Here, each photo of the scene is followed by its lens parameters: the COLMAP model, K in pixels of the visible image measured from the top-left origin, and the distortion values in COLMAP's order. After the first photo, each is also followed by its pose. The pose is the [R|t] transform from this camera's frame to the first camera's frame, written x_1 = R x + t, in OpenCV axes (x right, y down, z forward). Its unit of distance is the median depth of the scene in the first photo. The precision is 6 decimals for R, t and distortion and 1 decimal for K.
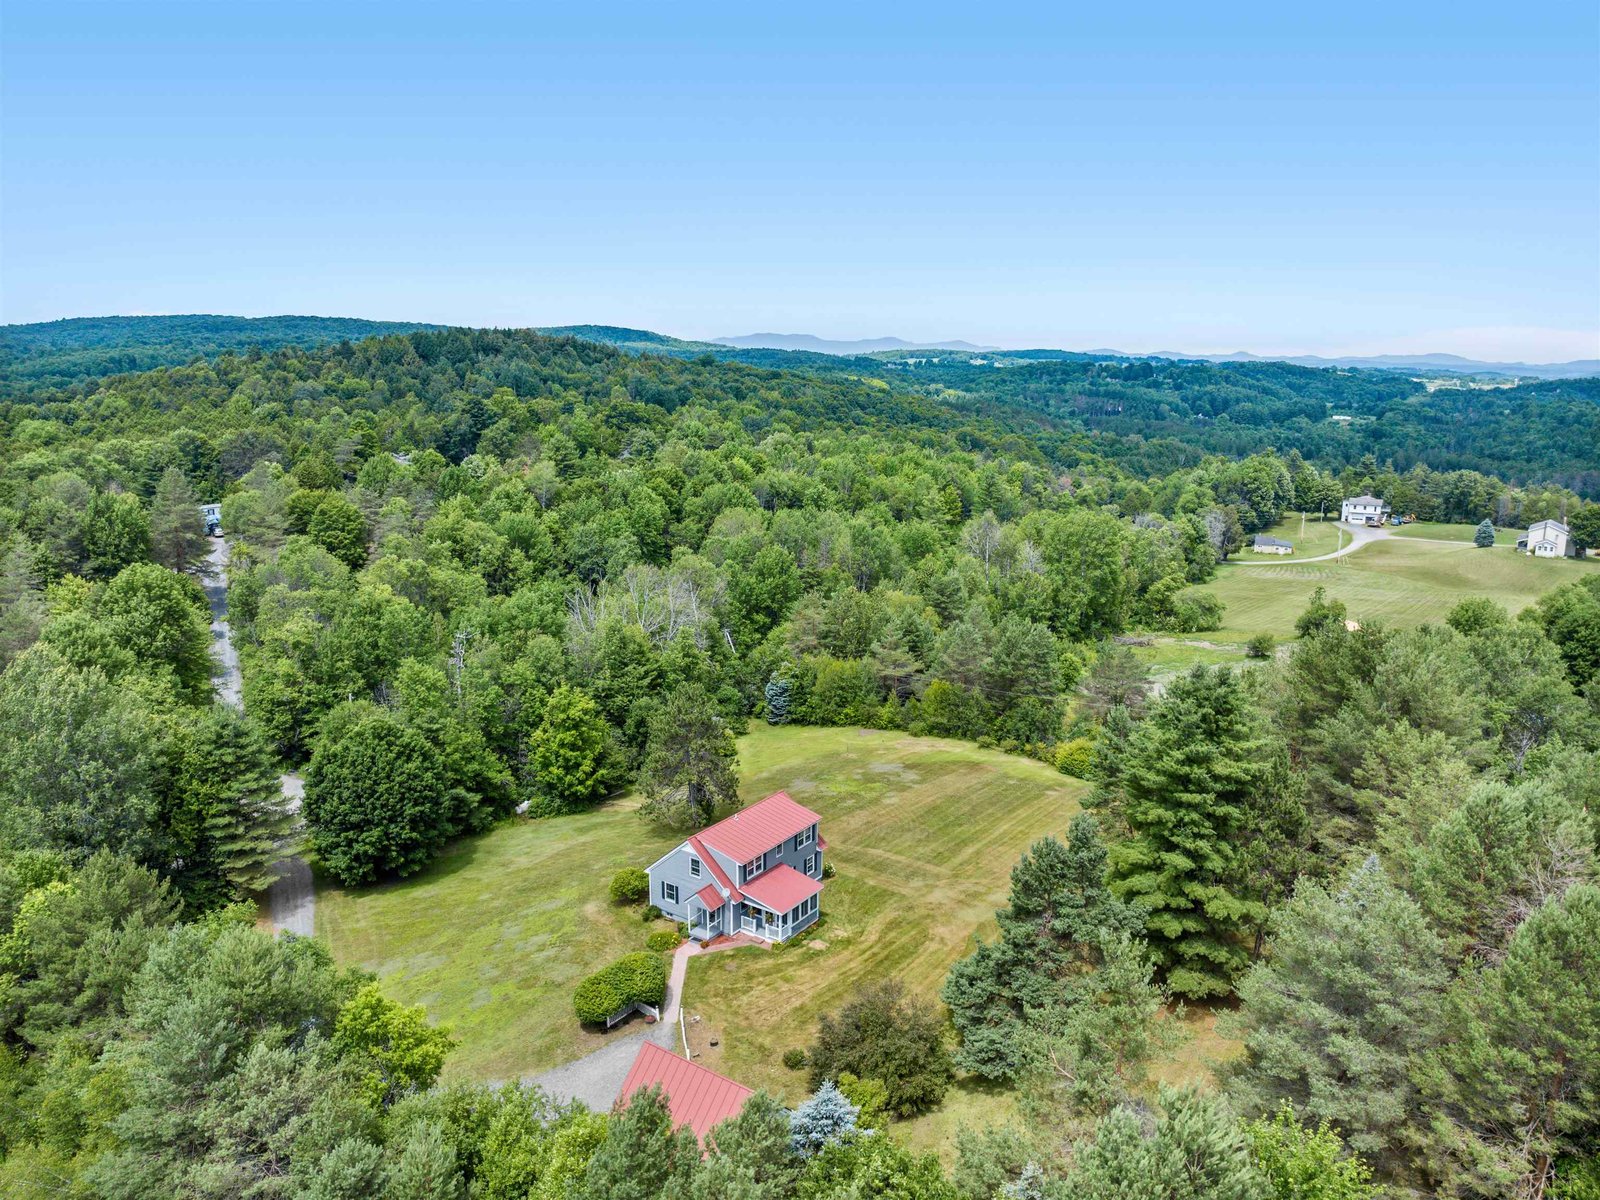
lens RADIAL K [[1139.1, 0, 800.0], [0, 1139.1, 600.0], [0, 0, 1]] dist [-0.021287, -0.000147]
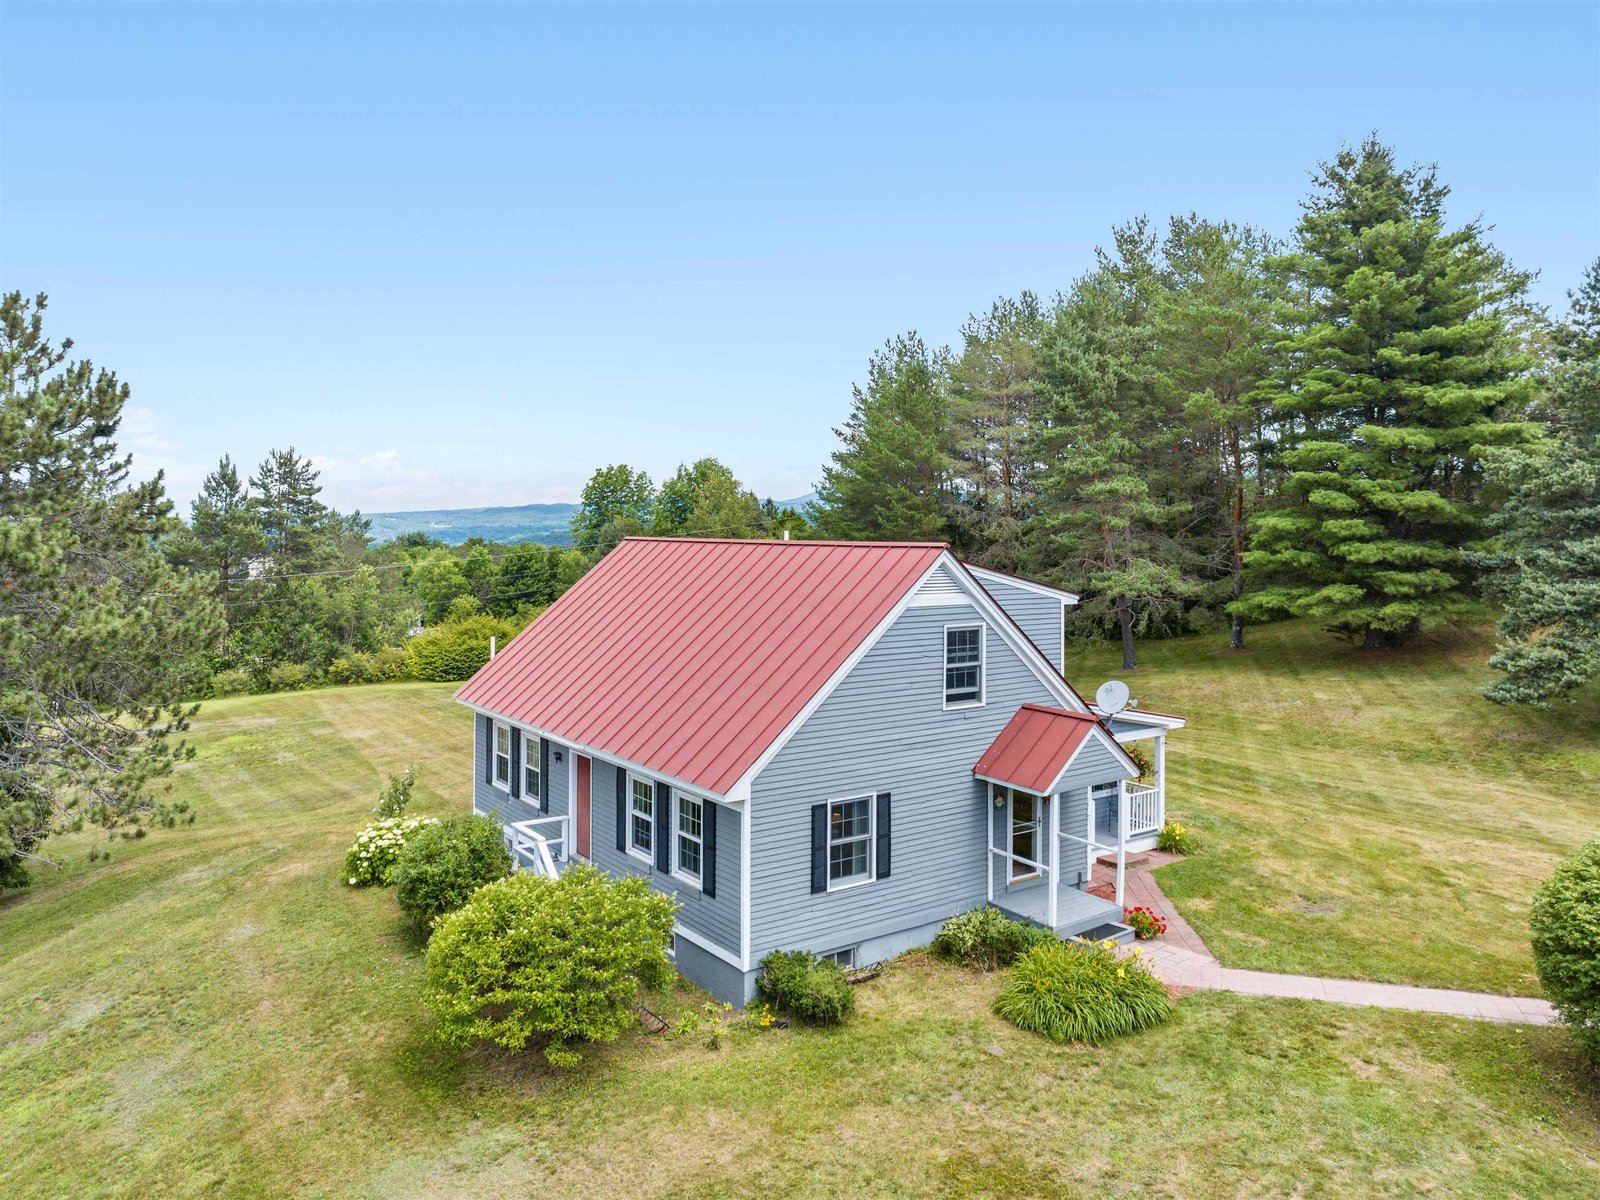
lens RADIAL K [[1160.7, 0, 800.2], [0, 1160.7, 506.4], [0, 0, 1]] dist [-0.037539, -0.002754]
pose [[0.340984, 0.007569, 0.940039, -0.313301], [0.199609, 0.976583, -0.080268, 0.201915], [-0.918633, 0.215010, 0.331489, 0.885261]]
